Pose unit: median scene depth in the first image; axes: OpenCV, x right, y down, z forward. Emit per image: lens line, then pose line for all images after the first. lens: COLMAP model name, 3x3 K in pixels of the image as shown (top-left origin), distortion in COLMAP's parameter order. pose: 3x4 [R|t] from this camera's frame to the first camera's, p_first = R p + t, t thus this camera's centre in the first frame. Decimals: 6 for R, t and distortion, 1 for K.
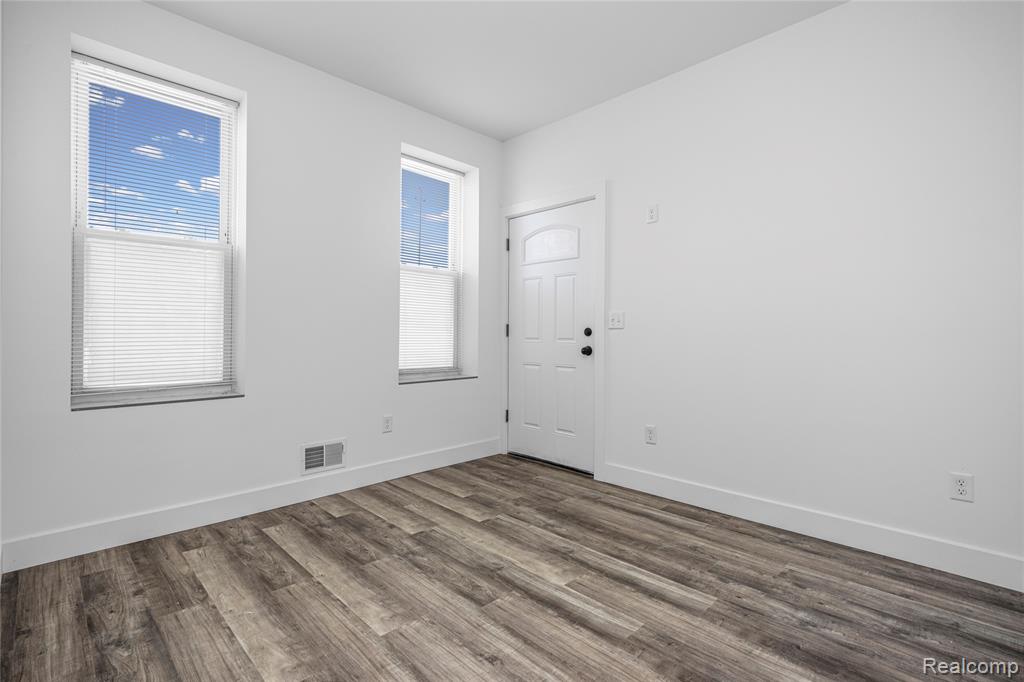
lens RADIAL K [[476.4, 0, 513.2], [0, 476.4, 332.2], [0, 0, 1]] dist [0.000066, -0.000151]
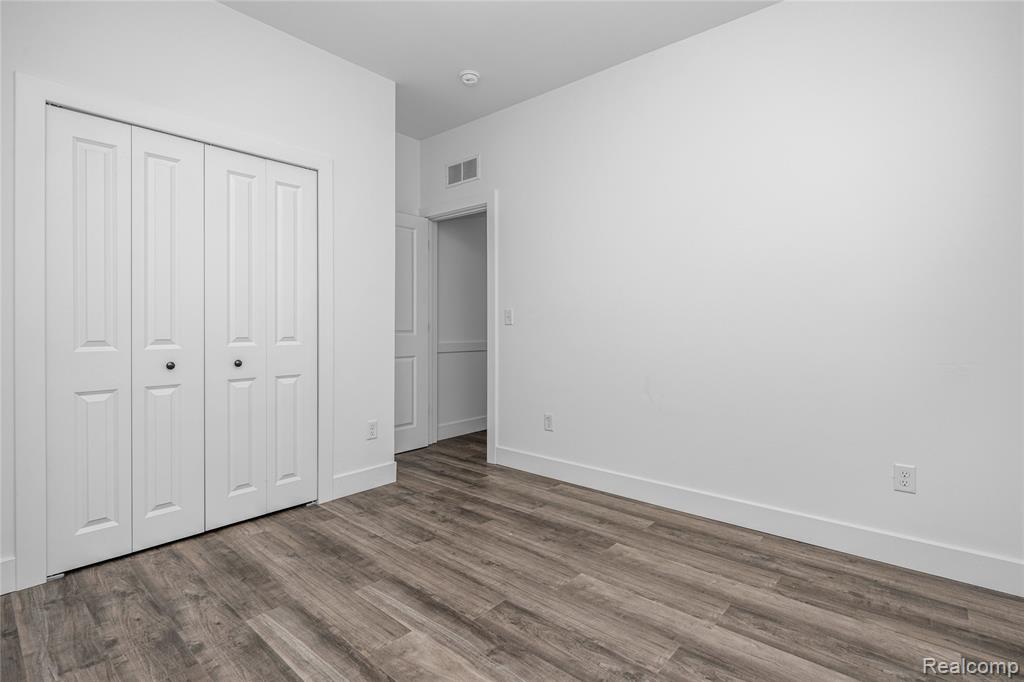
lens RADIAL K [[476.4, 0, 513.2], [0, 476.4, 332.2], [0, 0, 1]] dist [0.000066, -0.000151]
pose [[-0.997390, -0.006751, -0.071885, -0.006583], [-0.007100, 0.999964, 0.004604, 0.005719], [0.071851, 0.005102, -0.997402, 1.975202]]
